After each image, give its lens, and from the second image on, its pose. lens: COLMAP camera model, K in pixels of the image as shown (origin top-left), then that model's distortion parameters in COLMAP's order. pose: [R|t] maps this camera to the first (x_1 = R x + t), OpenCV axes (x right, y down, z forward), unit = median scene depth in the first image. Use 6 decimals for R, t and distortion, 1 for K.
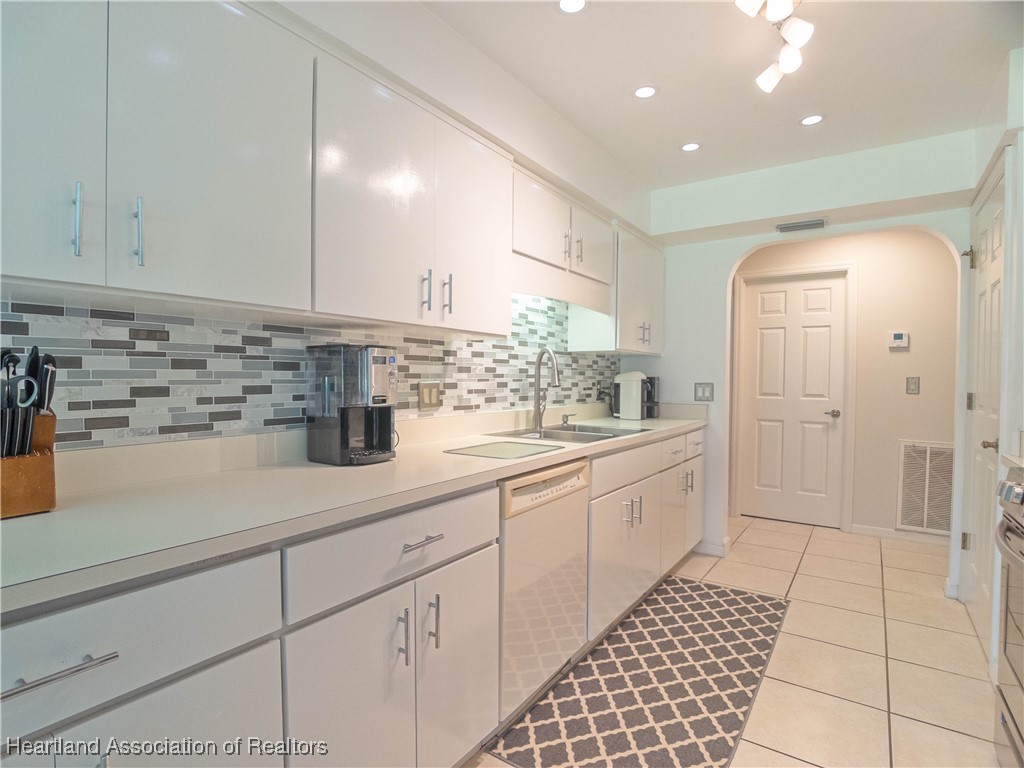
lens RADIAL K [[524.0, 0, 507.5], [0, 524.0, 389.8], [0, 0, 1]] dist [-0.000692, -0.023327]
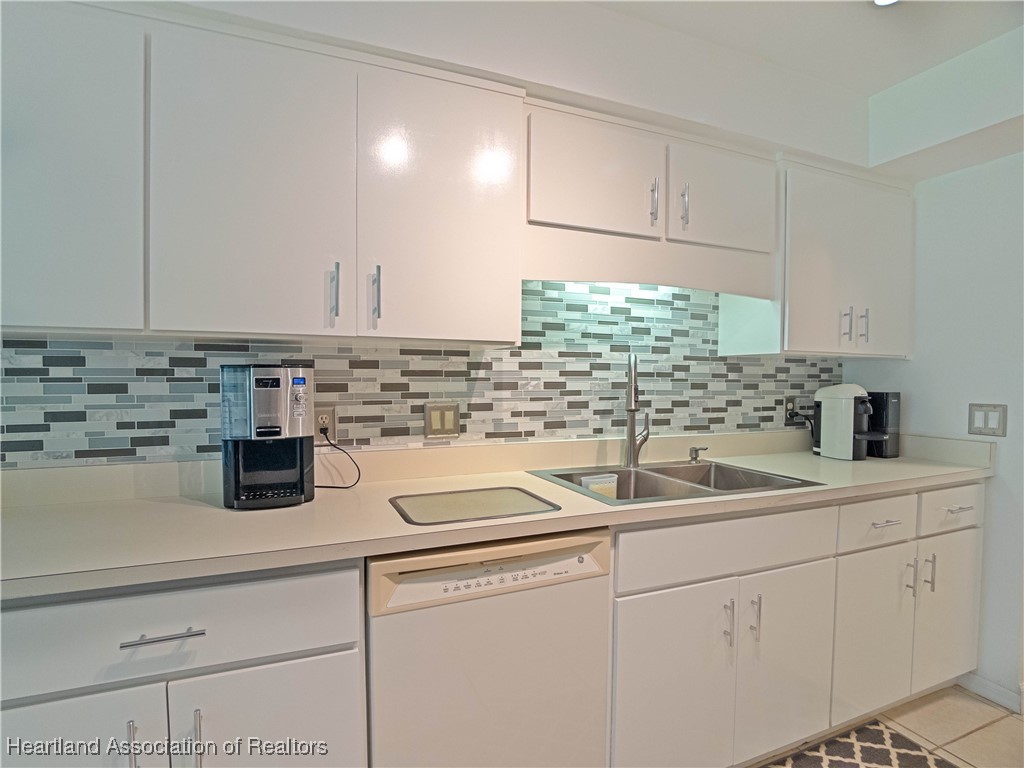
lens RADIAL K [[524.0, 0, 507.5], [0, 524.0, 389.8], [0, 0, 1]] dist [-0.000692, -0.023327]
pose [[0.843444, 0.010678, -0.537112, 0.354077], [-0.011518, 0.999932, 0.001793, -0.036013], [0.537094, 0.004674, 0.843509, 0.360860]]
